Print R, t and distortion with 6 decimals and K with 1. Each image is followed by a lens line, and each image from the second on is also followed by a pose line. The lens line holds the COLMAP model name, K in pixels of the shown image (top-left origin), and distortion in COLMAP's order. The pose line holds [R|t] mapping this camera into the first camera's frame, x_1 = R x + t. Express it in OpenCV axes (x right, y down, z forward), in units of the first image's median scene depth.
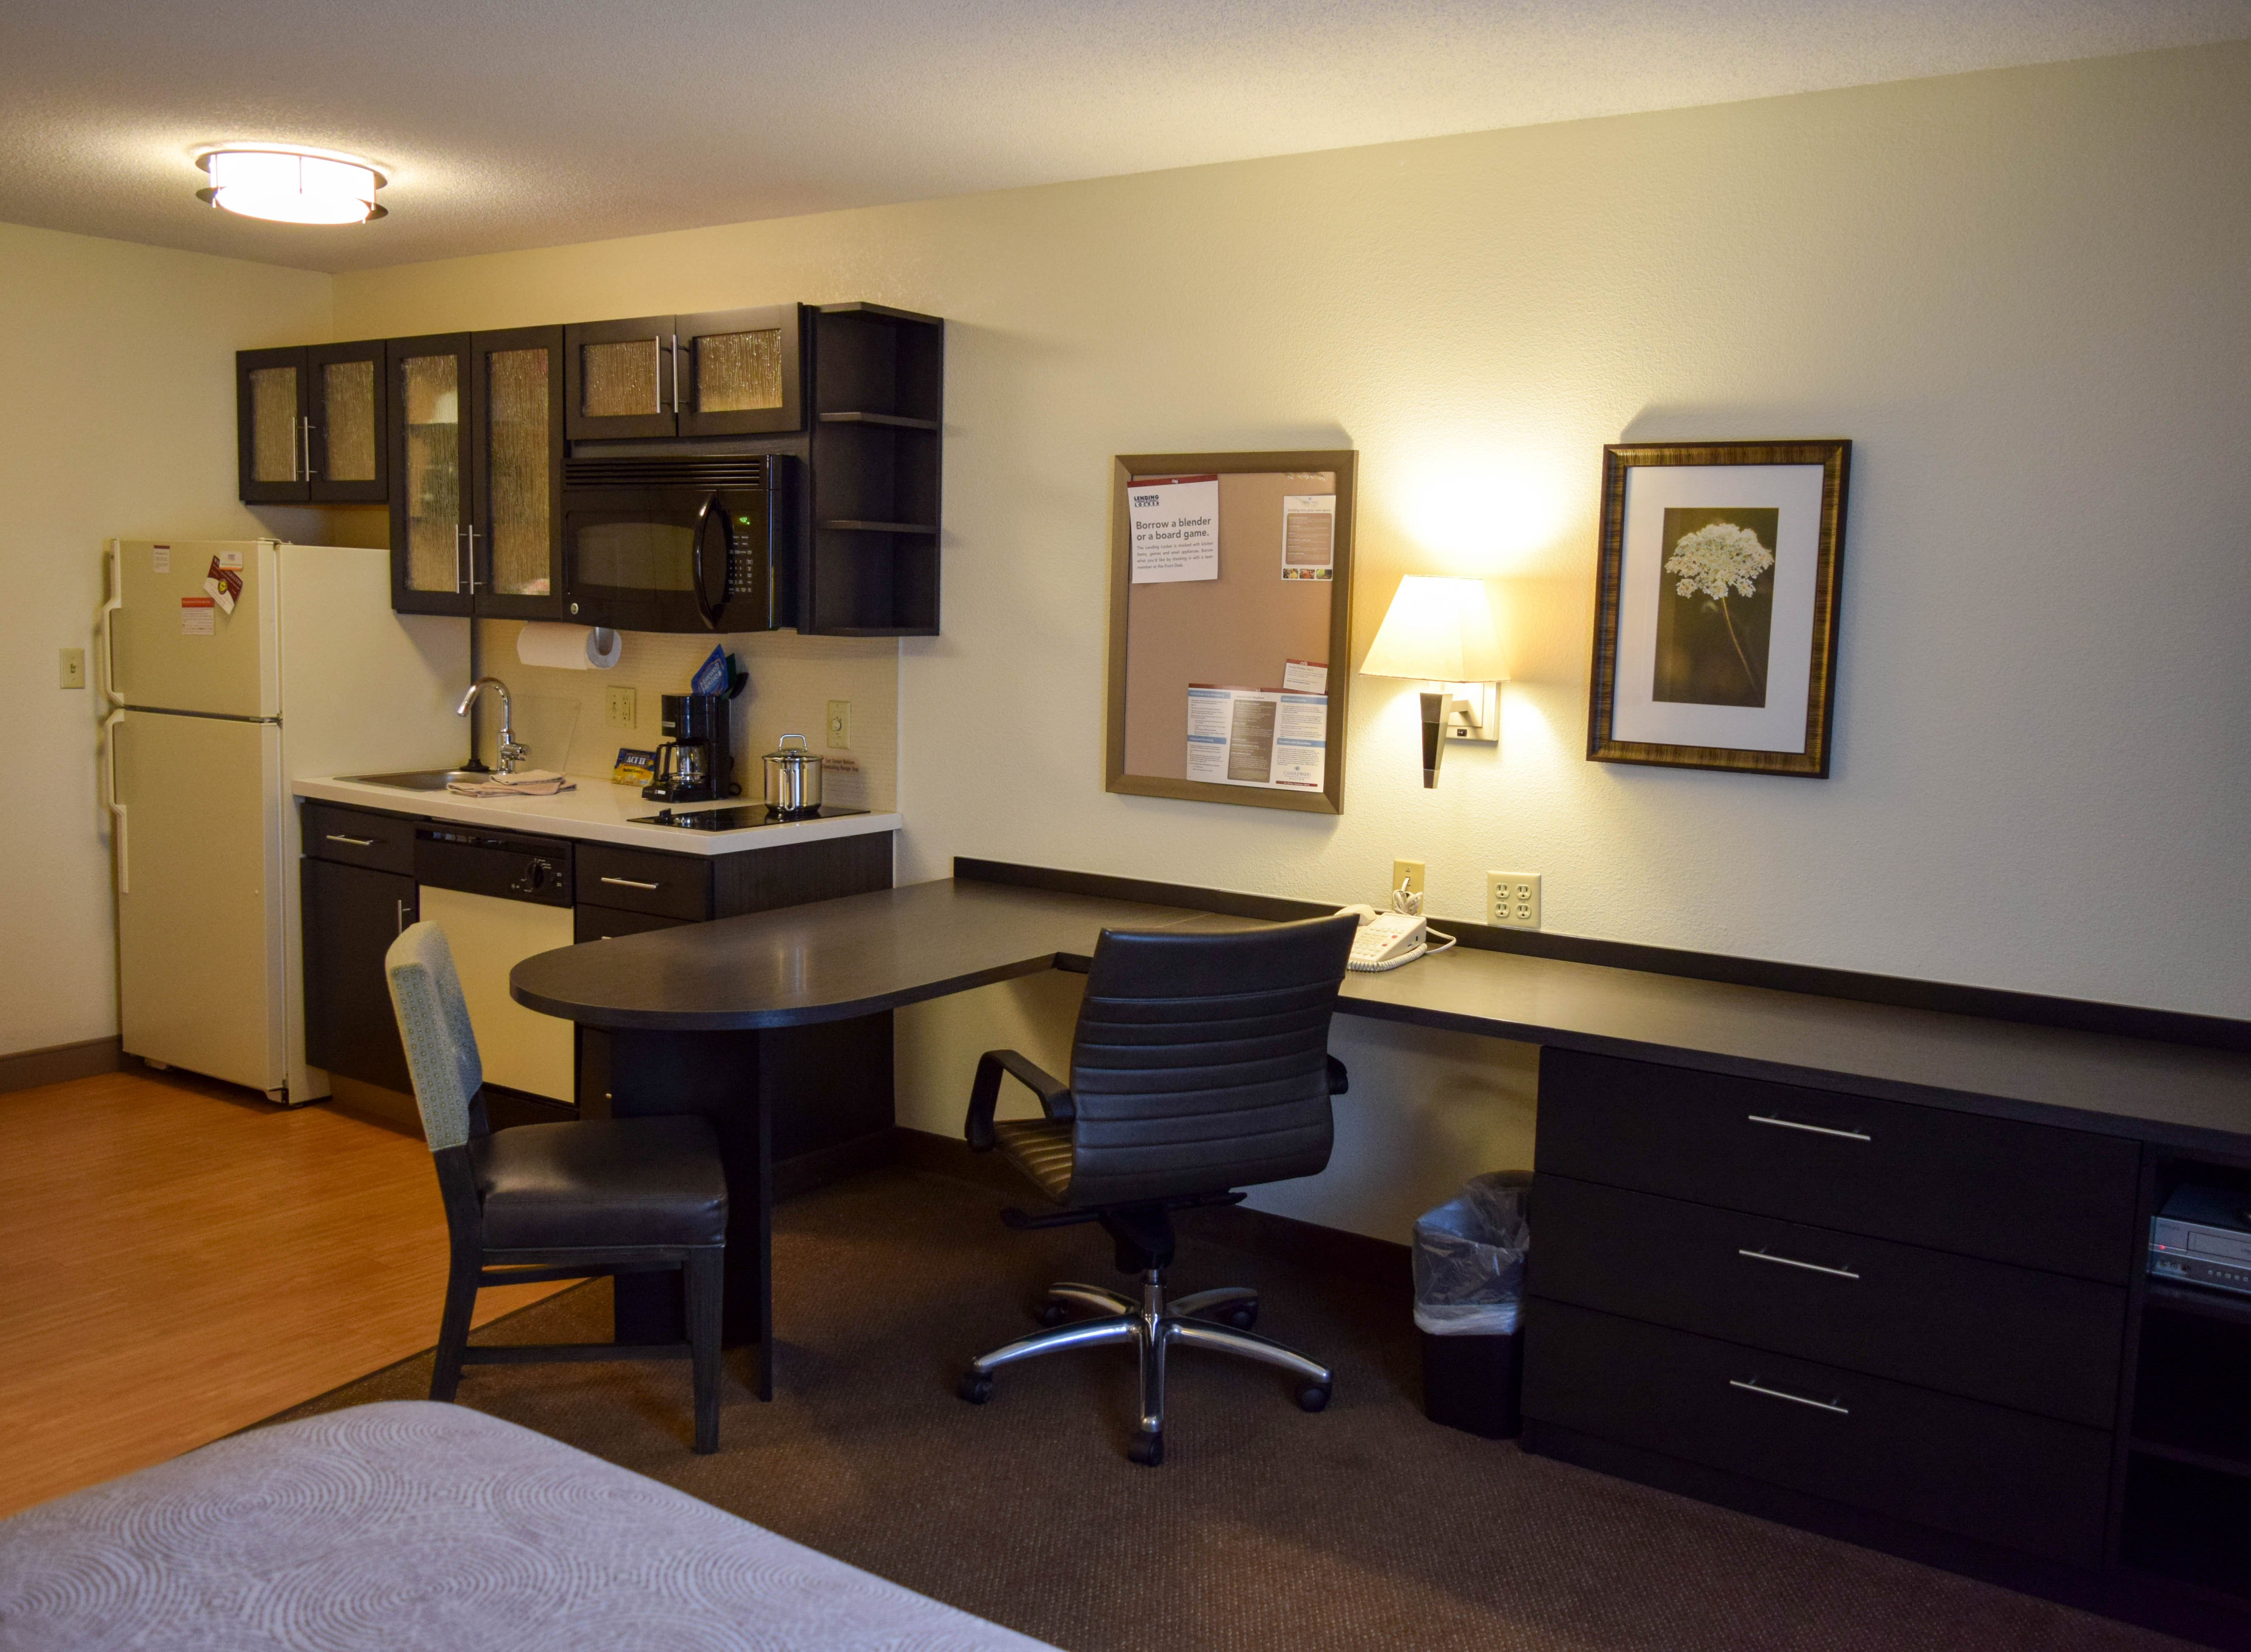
lens RADIAL K [[1930.2, 0, 1115.3], [0, 1930.2, 830.7], [0, 0, 1]] dist [-0.012073, 0.008244]
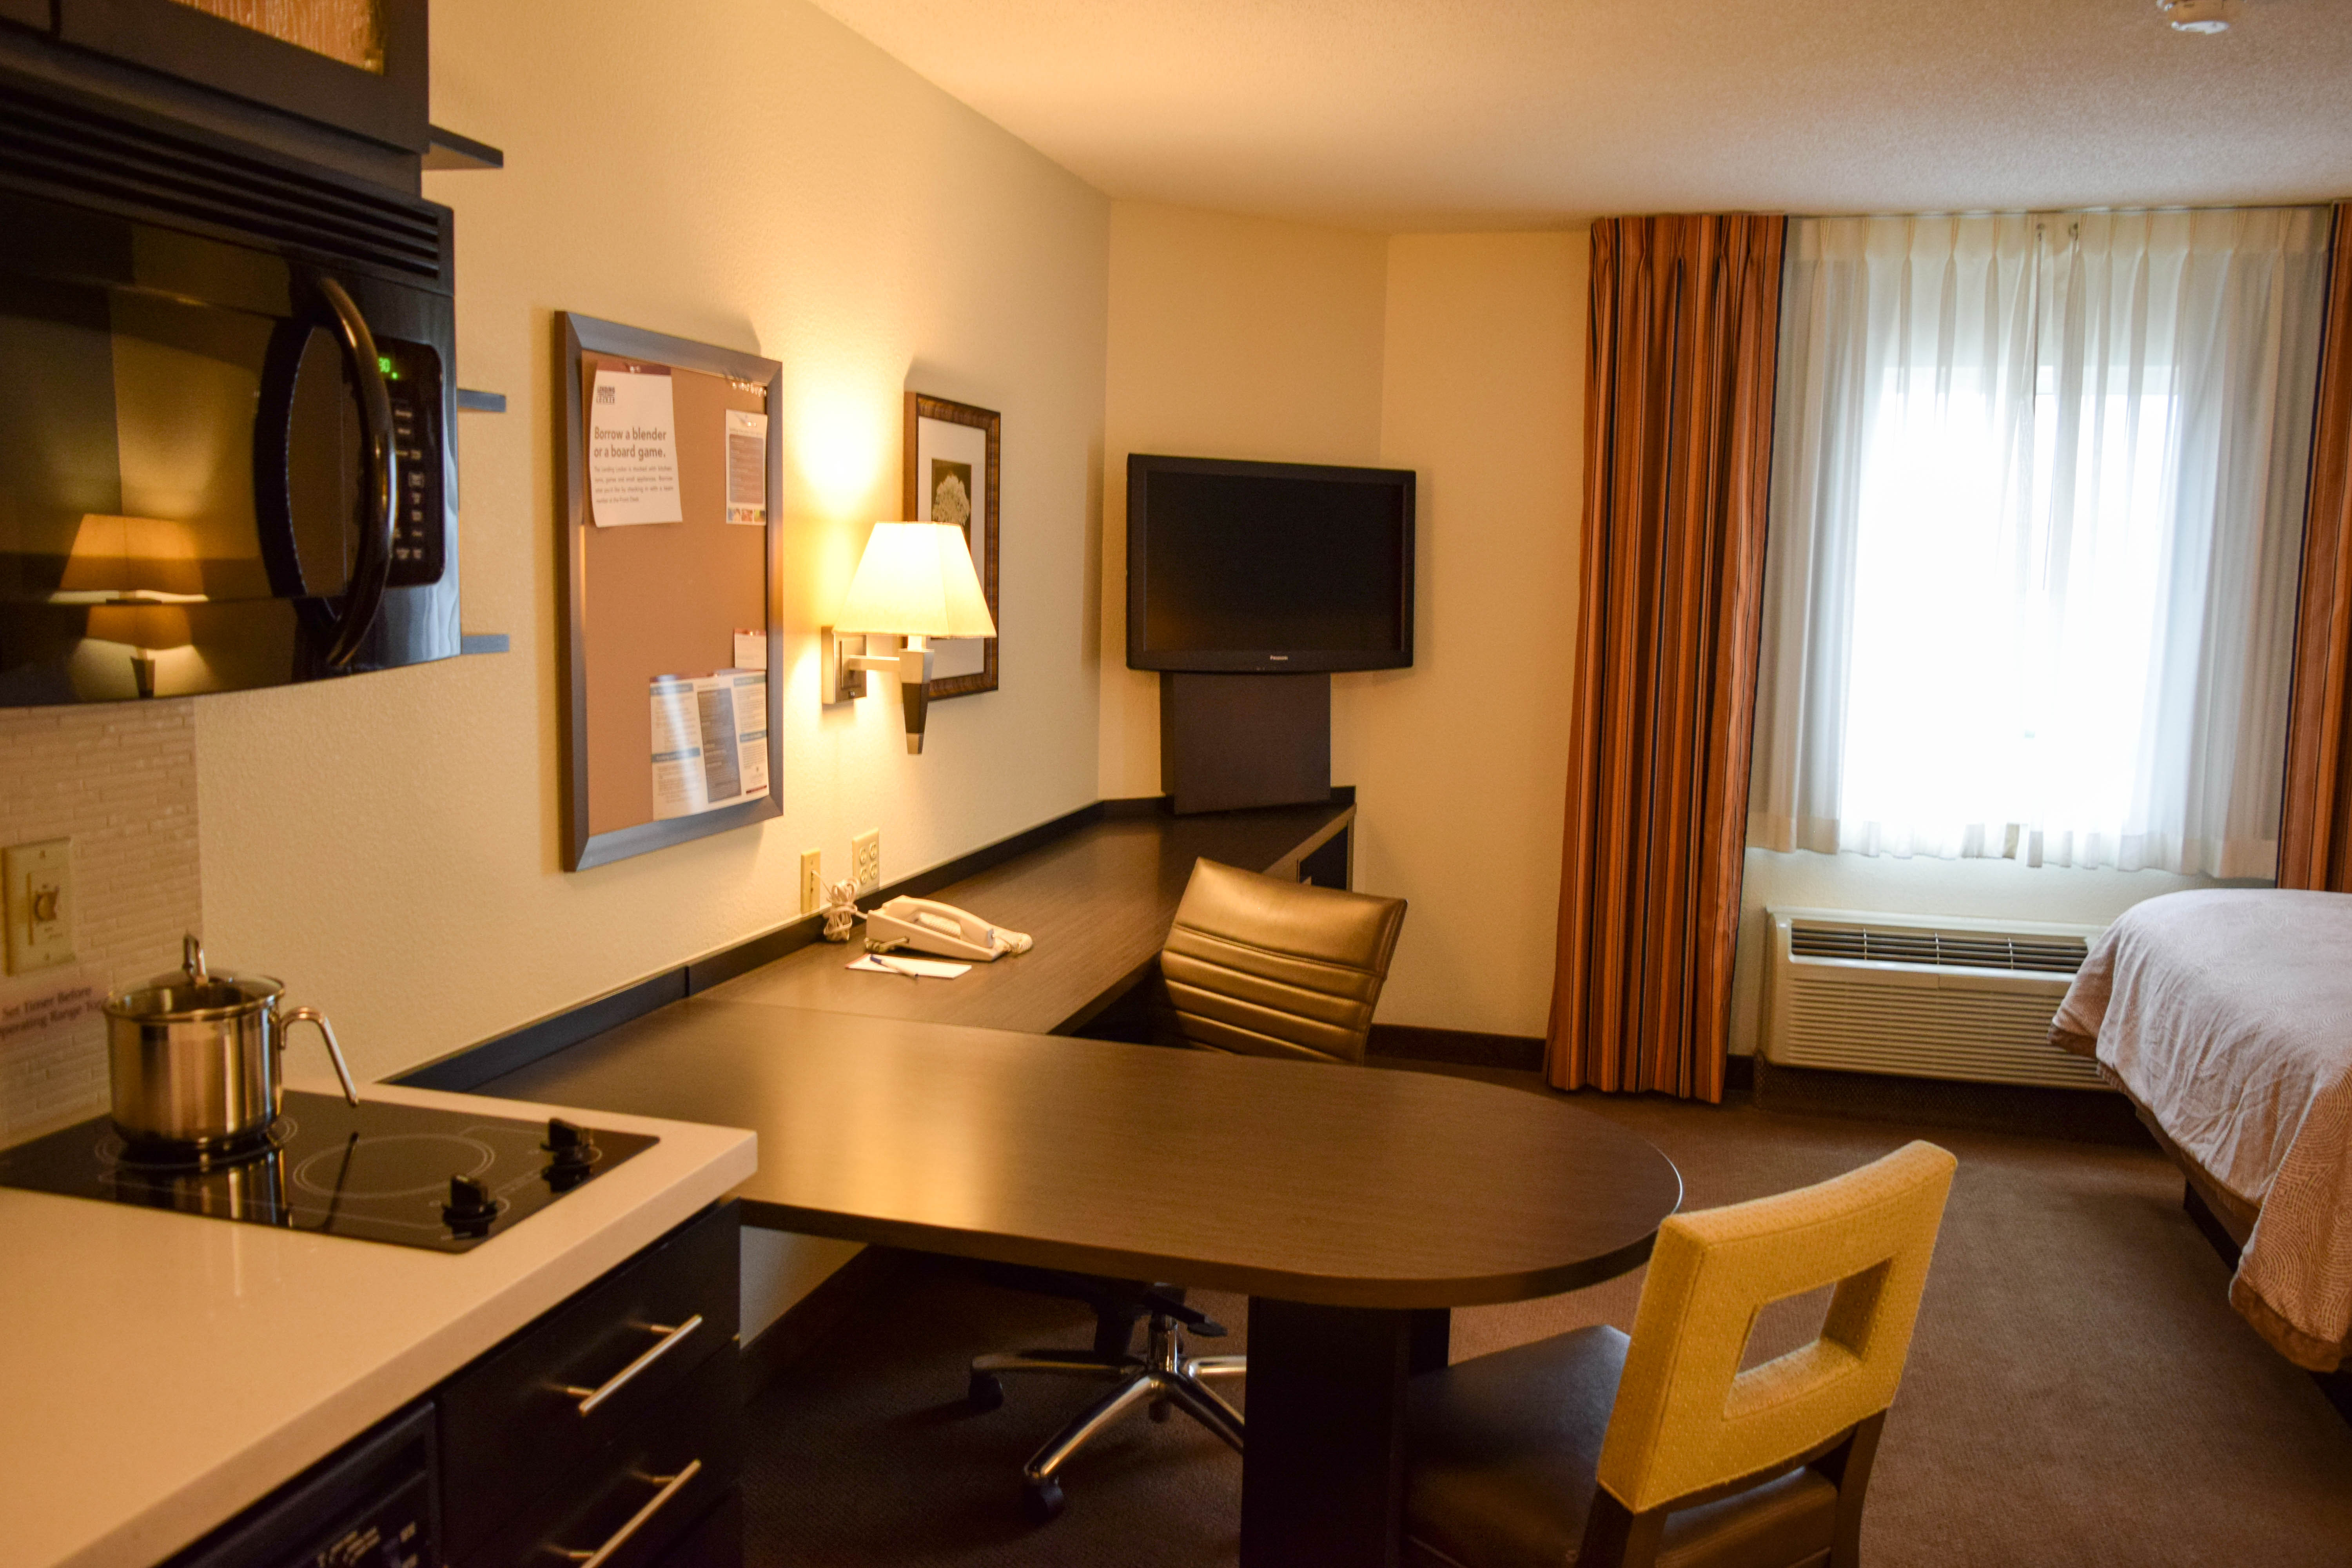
lens RADIAL K [[1830.3, 0, 1175.9], [0, 1830.3, 785.3], [0, 0, 1]] dist [-0.009532, -0.000885]
pose [[-0.335849, -0.148882, 0.930075, -0.563775], [0.082430, 0.978995, 0.186478, -0.130470], [-0.938302, 0.139295, -0.316522, 0.946459]]
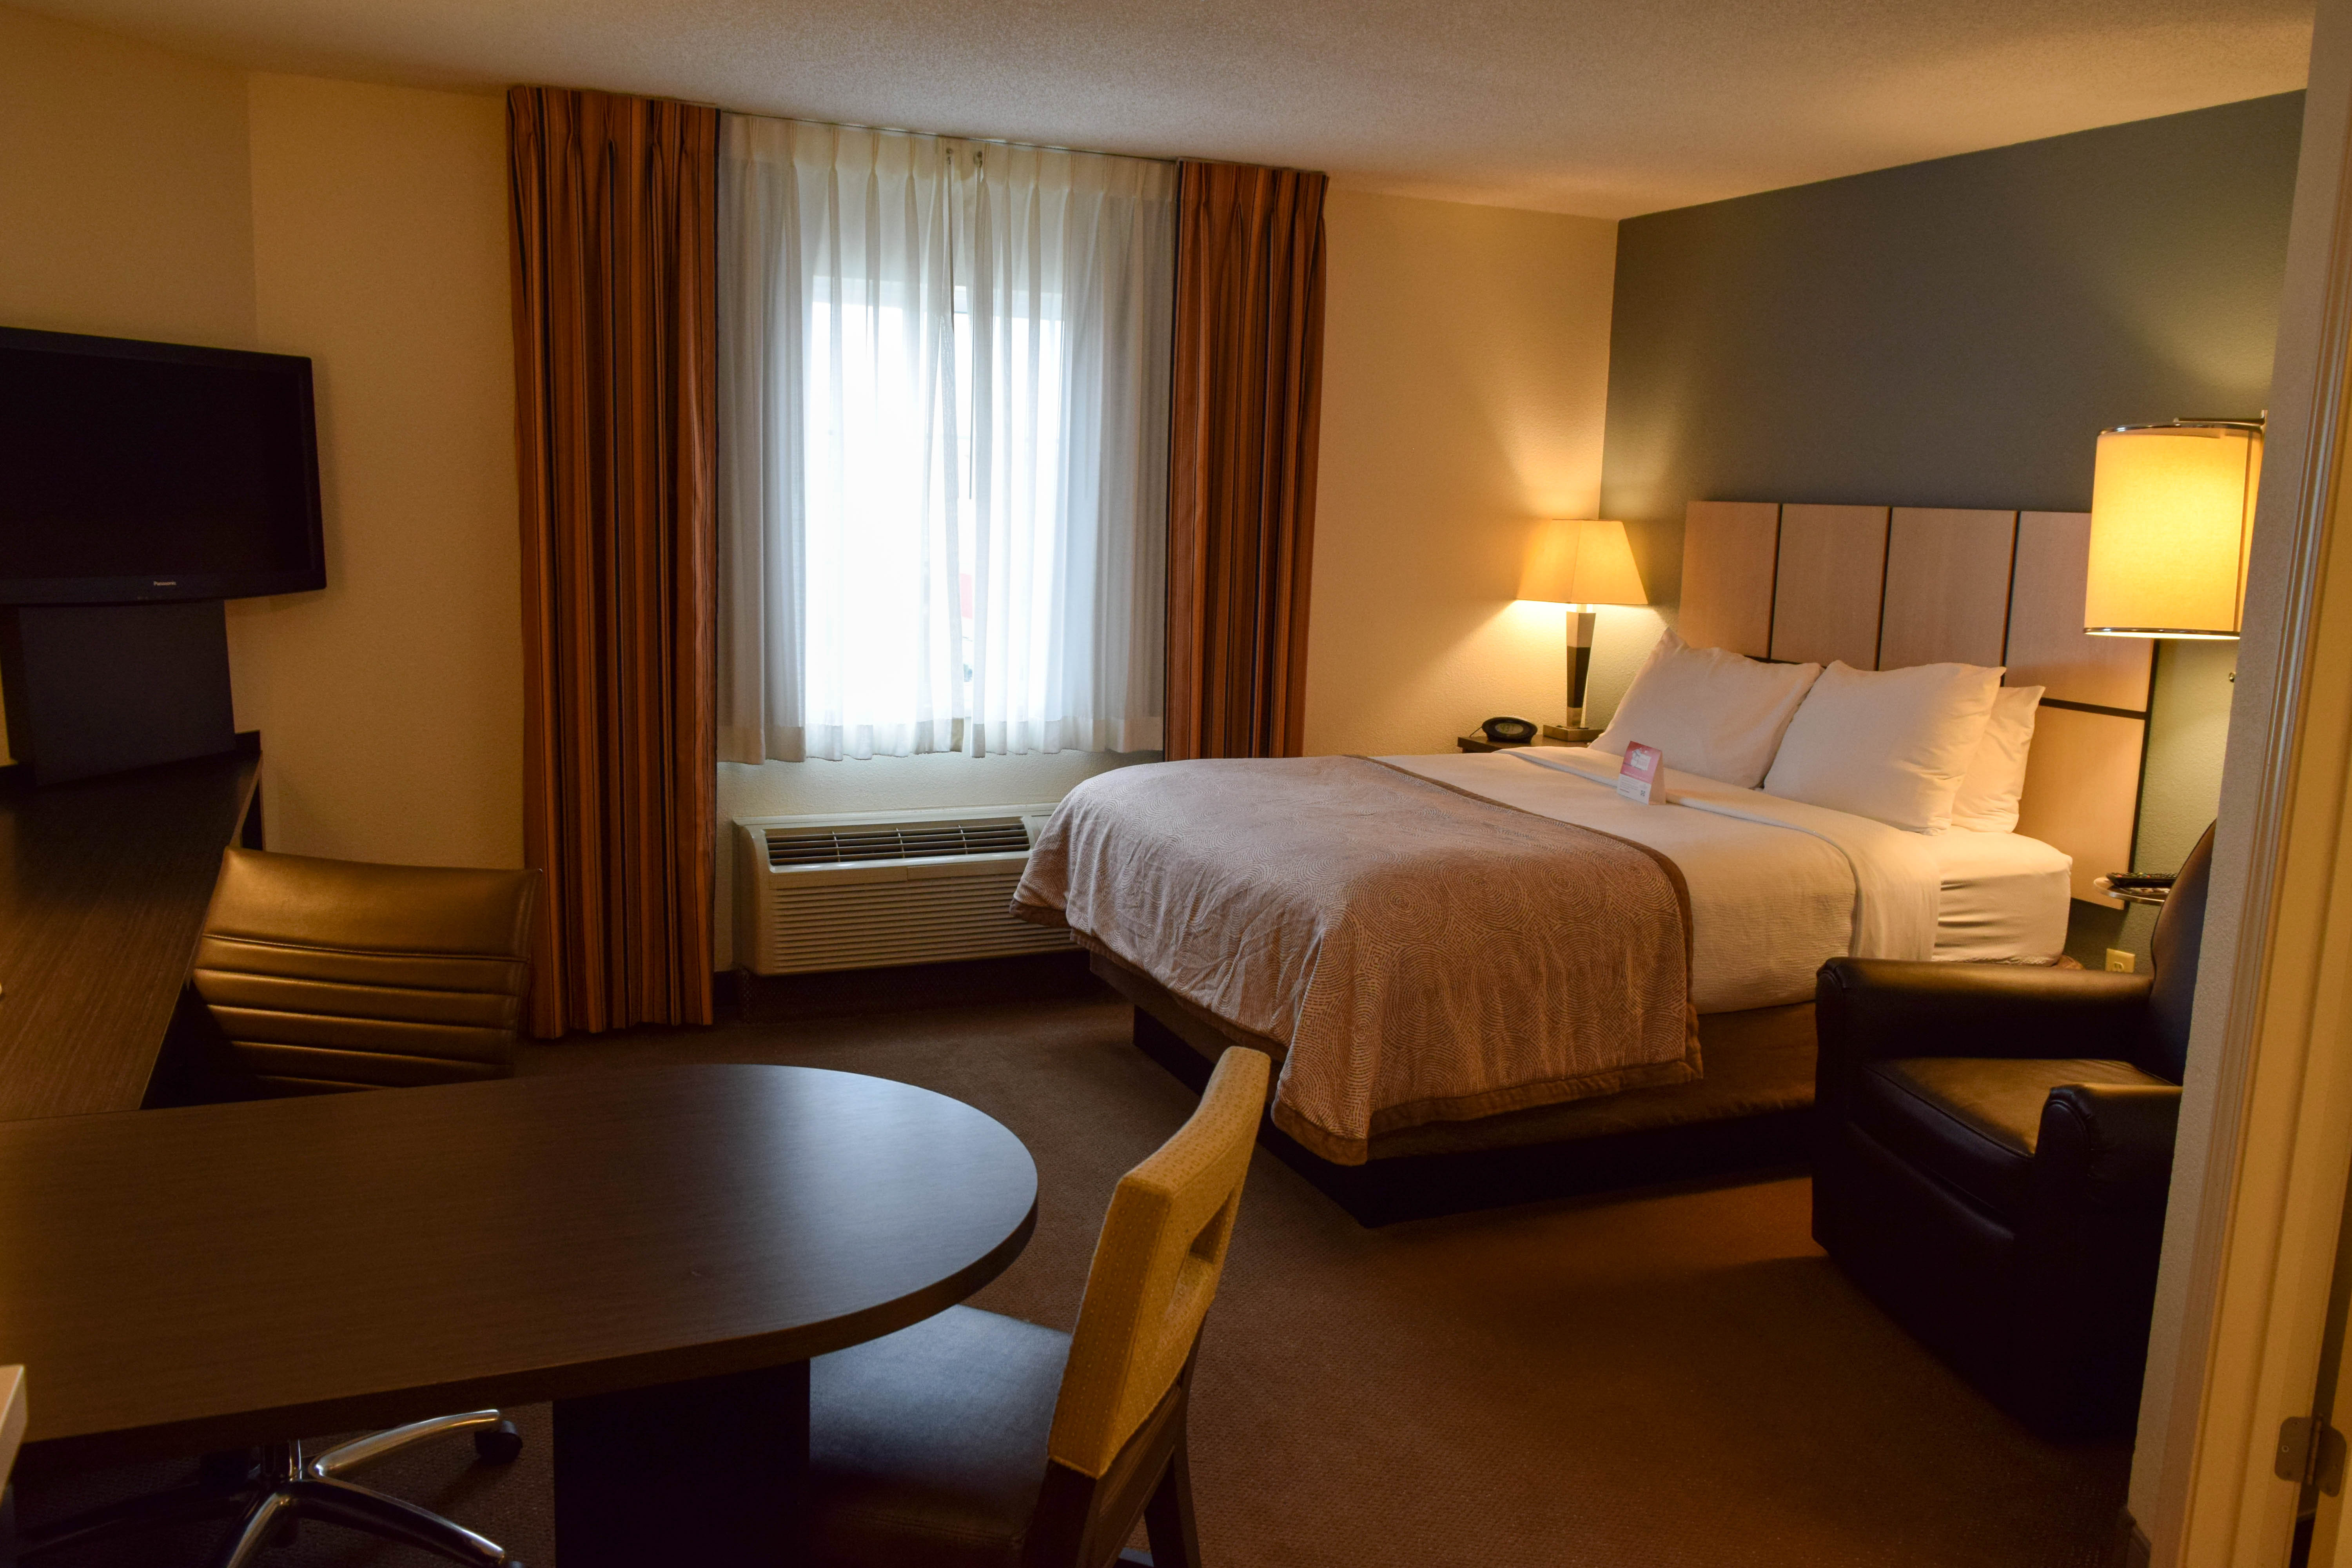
lens RADIAL K [[1830.3, 0, 1175.2], [0, 1830.3, 789.5], [0, 0, 1]] dist [-0.009532, -0.000885]
pose [[-0.851264, -0.139235, 0.505927, -0.450199], [0.007777, 0.960701, 0.277477, -0.141562], [-0.524679, 0.240141, -0.816728, 1.018445]]
